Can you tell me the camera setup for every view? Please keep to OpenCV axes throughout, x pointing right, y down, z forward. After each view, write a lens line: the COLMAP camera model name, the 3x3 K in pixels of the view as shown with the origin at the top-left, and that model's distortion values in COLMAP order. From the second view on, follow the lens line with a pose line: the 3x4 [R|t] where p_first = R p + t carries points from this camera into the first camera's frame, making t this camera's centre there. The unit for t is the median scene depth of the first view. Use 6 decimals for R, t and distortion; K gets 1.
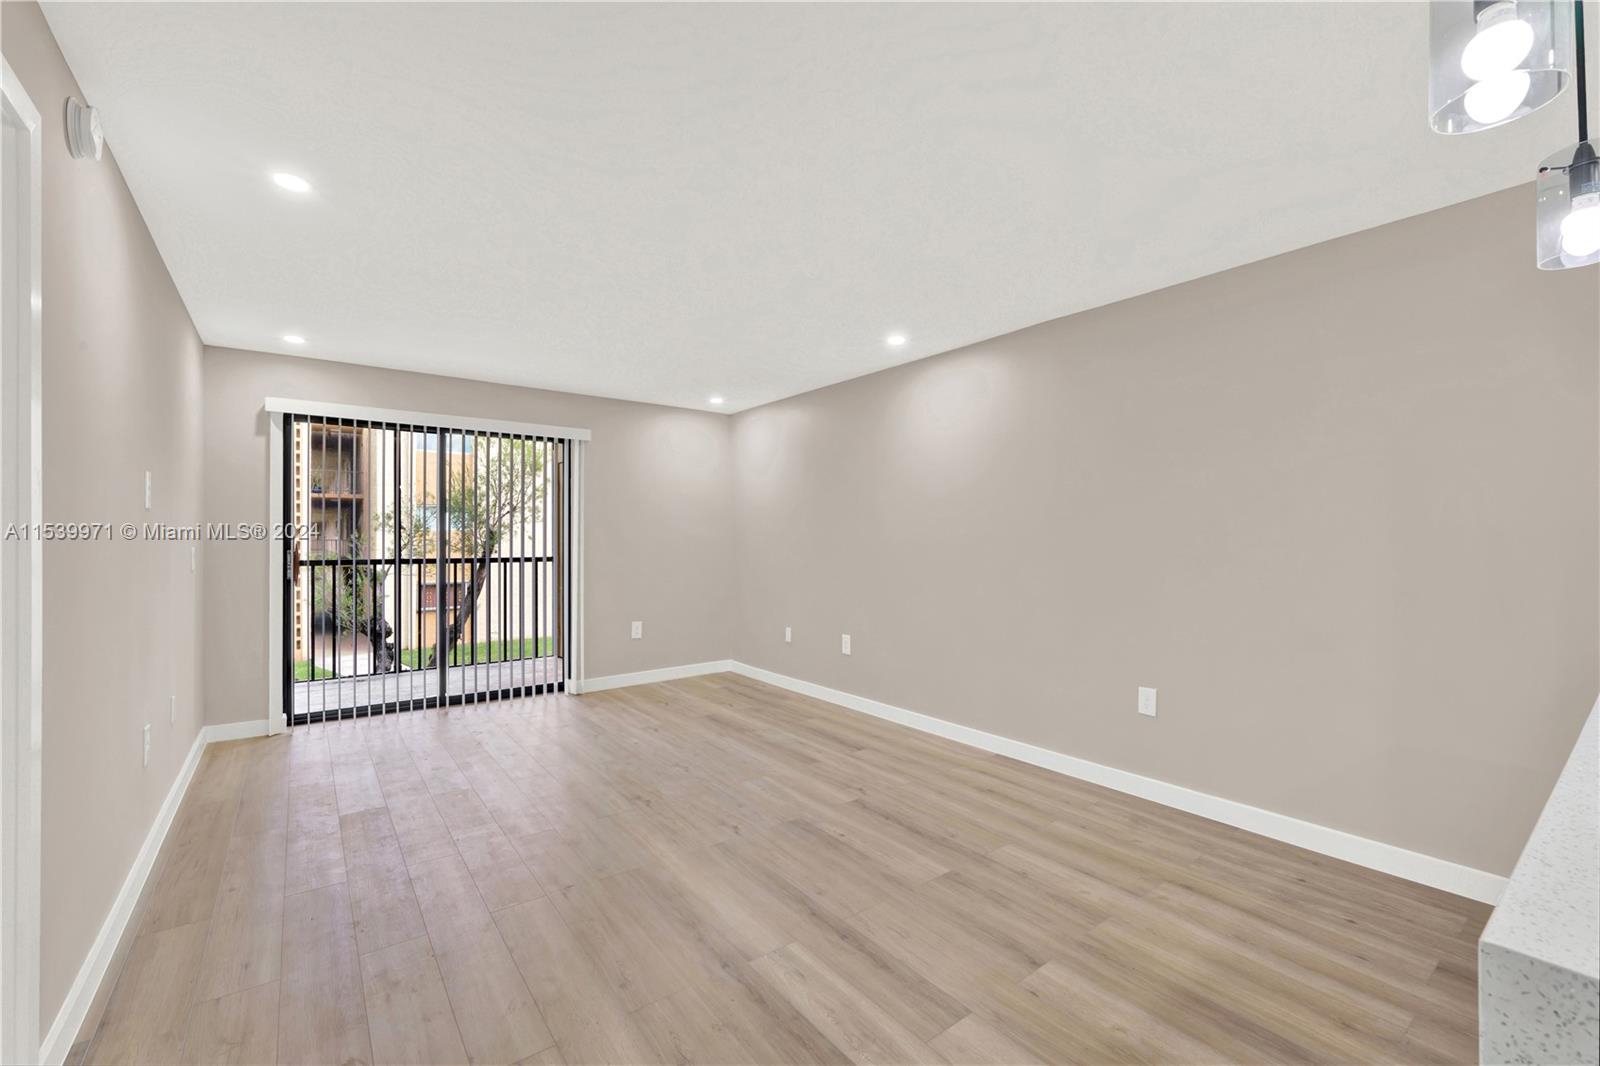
lens RADIAL K [[673.5, 0, 807.1], [0, 673.5, 537.3], [0, 0, 1]] dist [-0.000892, -0.000112]
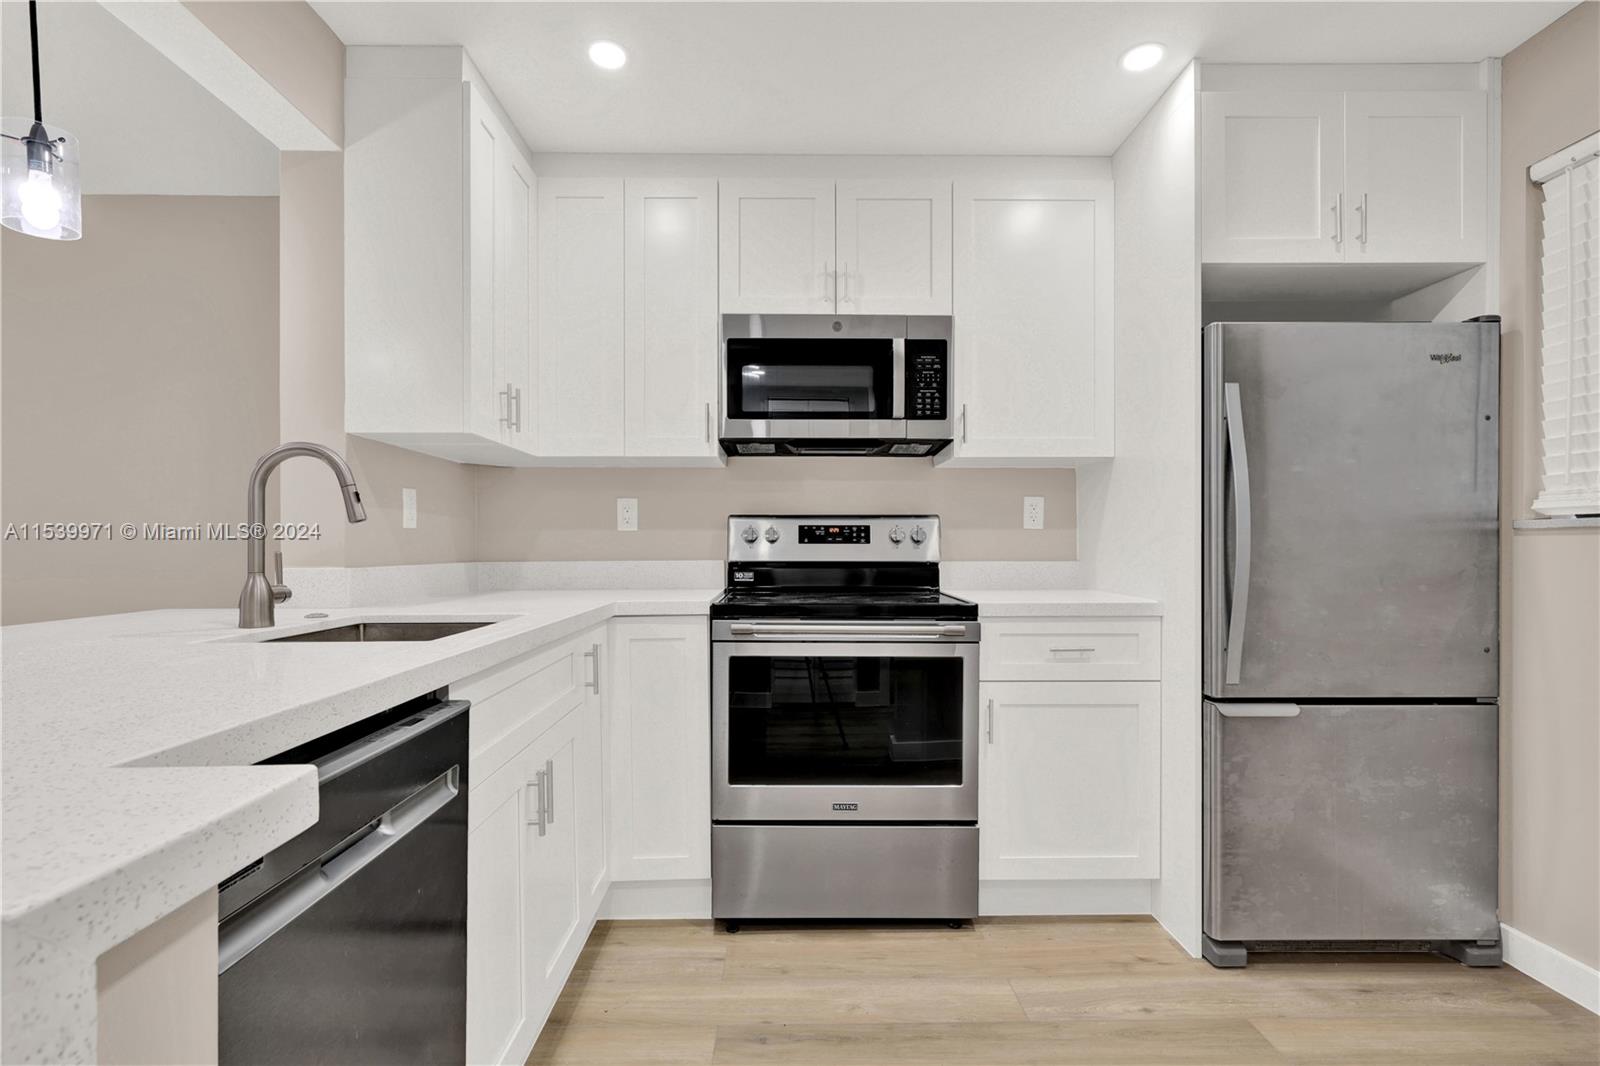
lens RADIAL K [[766.5, 0, 801.9], [0, 766.5, 544.2], [0, 0, 1]] dist [0.003345, -0.000069]
pose [[0.592141, 0.002754, 0.805829, 0.287558], [0.000016, 0.999994, -0.003429, 0.031525], [-0.805834, 0.002043, 0.592138, -0.233747]]
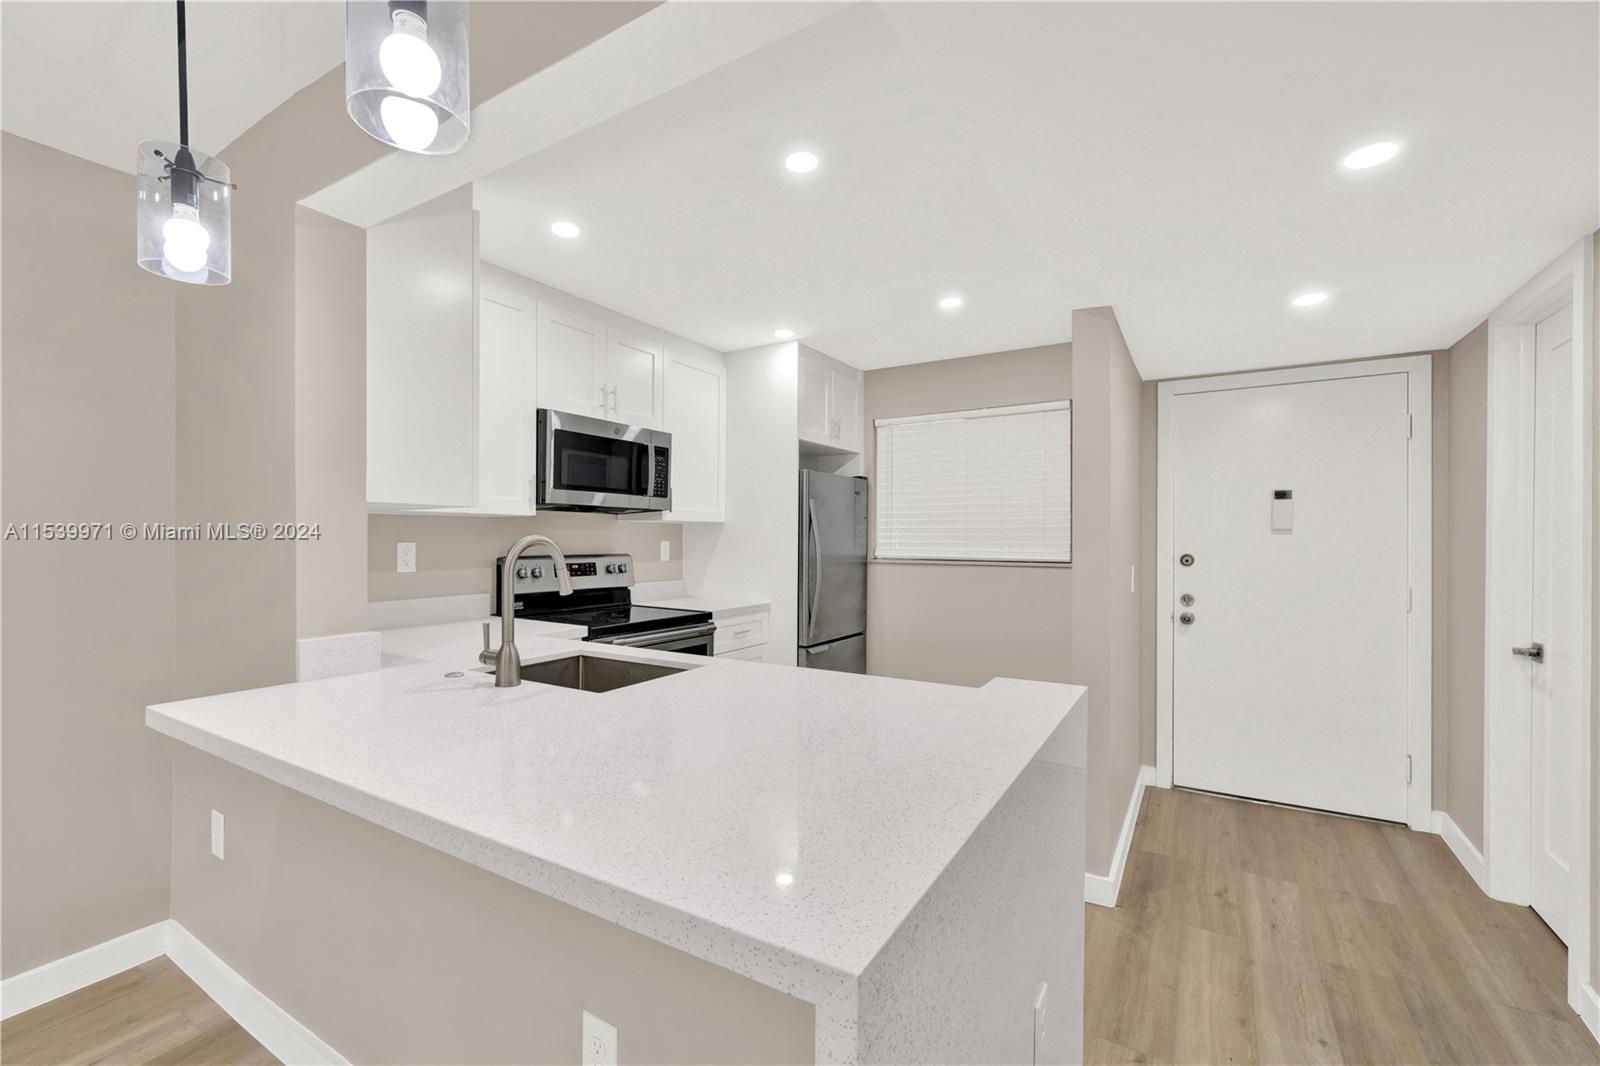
lens RADIAL K [[673.5, 0, 804.2], [0, 673.5, 536.9], [0, 0, 1]] dist [-0.000892, -0.000112]
pose [[-0.365192, 0.002032, 0.930930, -0.010556], [-0.004023, 0.999985, -0.003761, -0.016569], [-0.930923, -0.005118, -0.365179, 0.179747]]
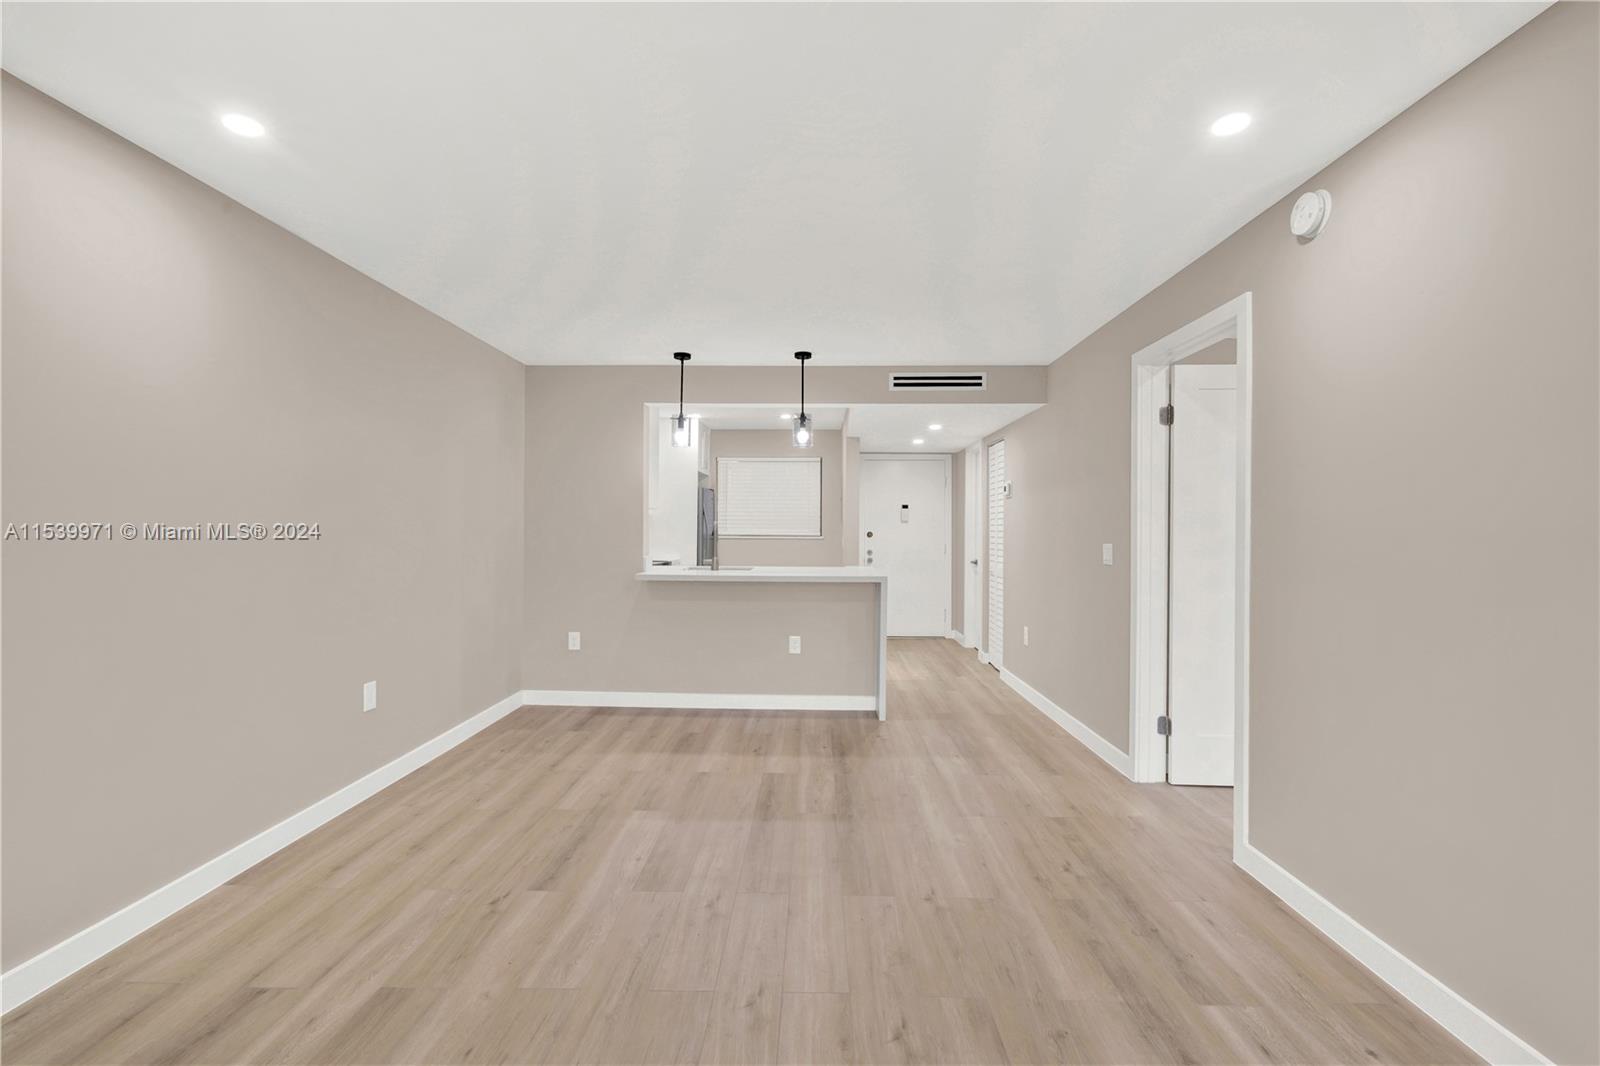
lens RADIAL K [[702.7, 0, 796.9], [0, 702.7, 527.4], [0, 0, 1]] dist [-0.000160, 0.001394]
pose [[-0.778236, -0.001539, 0.627970, -0.481136], [-0.006443, 0.999964, -0.005534, -0.000334], [-0.627939, -0.008353, -0.778218, 1.091996]]
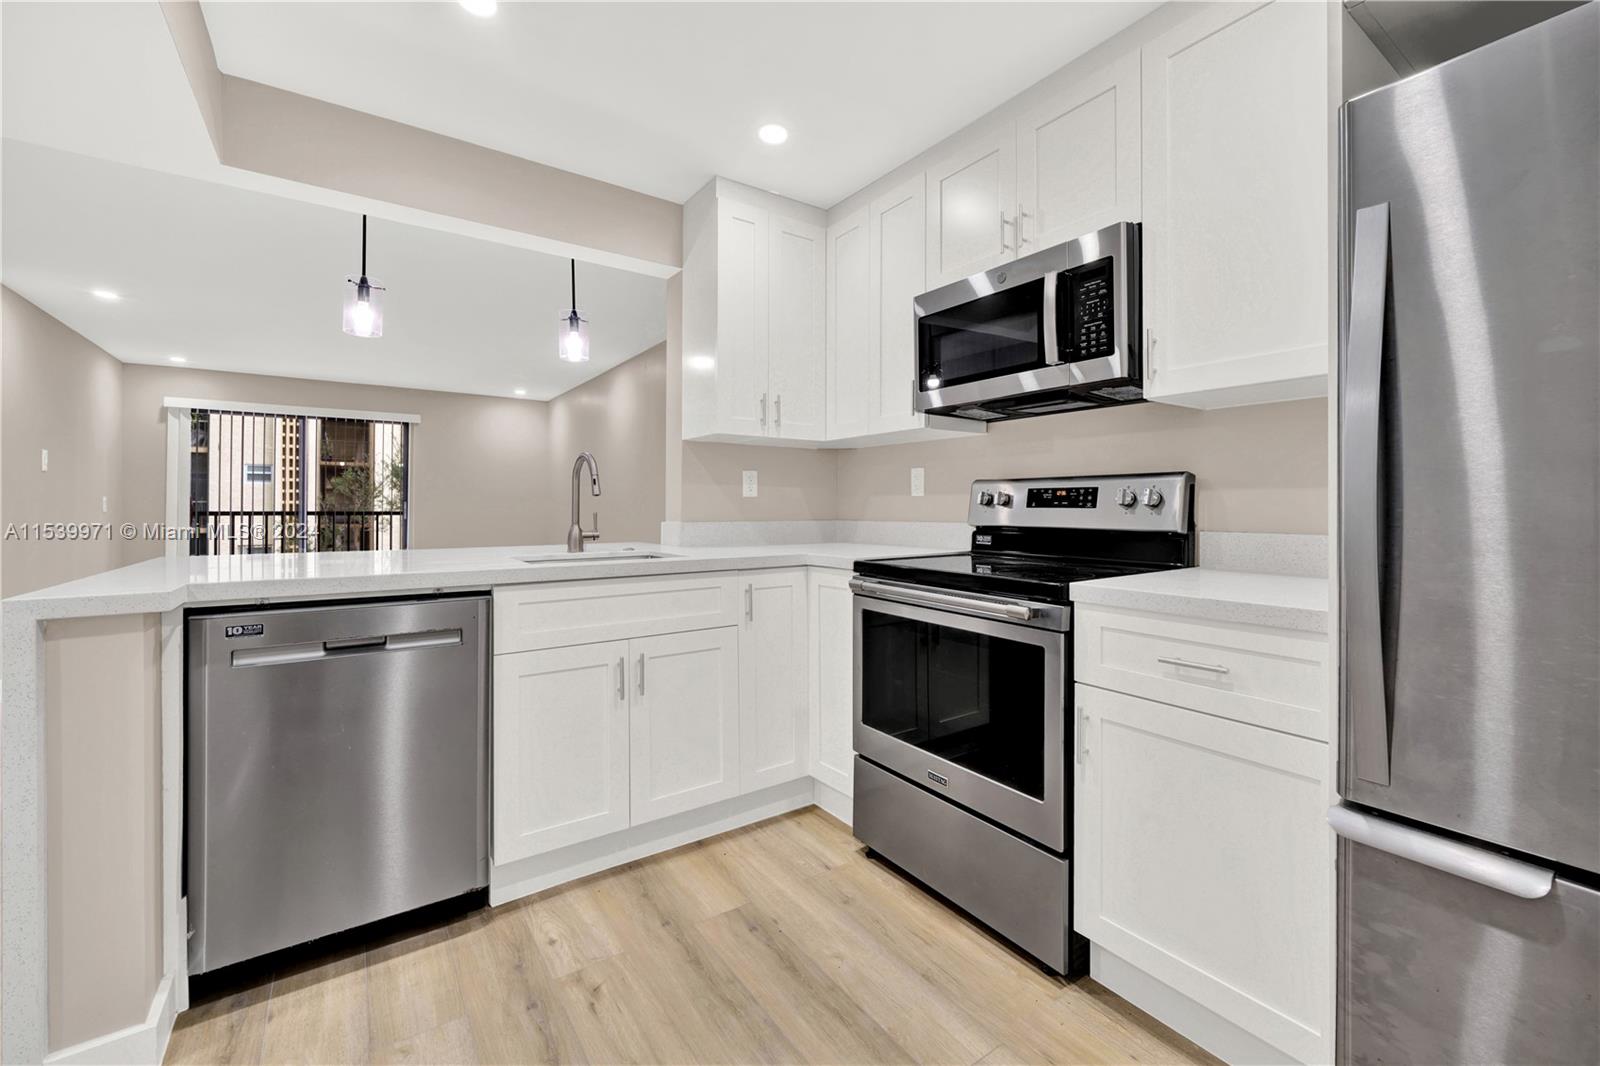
lens RADIAL K [[673.5, 0, 809.4], [0, 673.5, 502.8], [0, 0, 1]] dist [-0.000892, -0.000112]
pose [[0.998965, 0.000946, -0.045484, 0.668804], [-0.001122, 0.999992, -0.003842, 0.026946], [0.045480, 0.003889, 0.998958, -0.402157]]
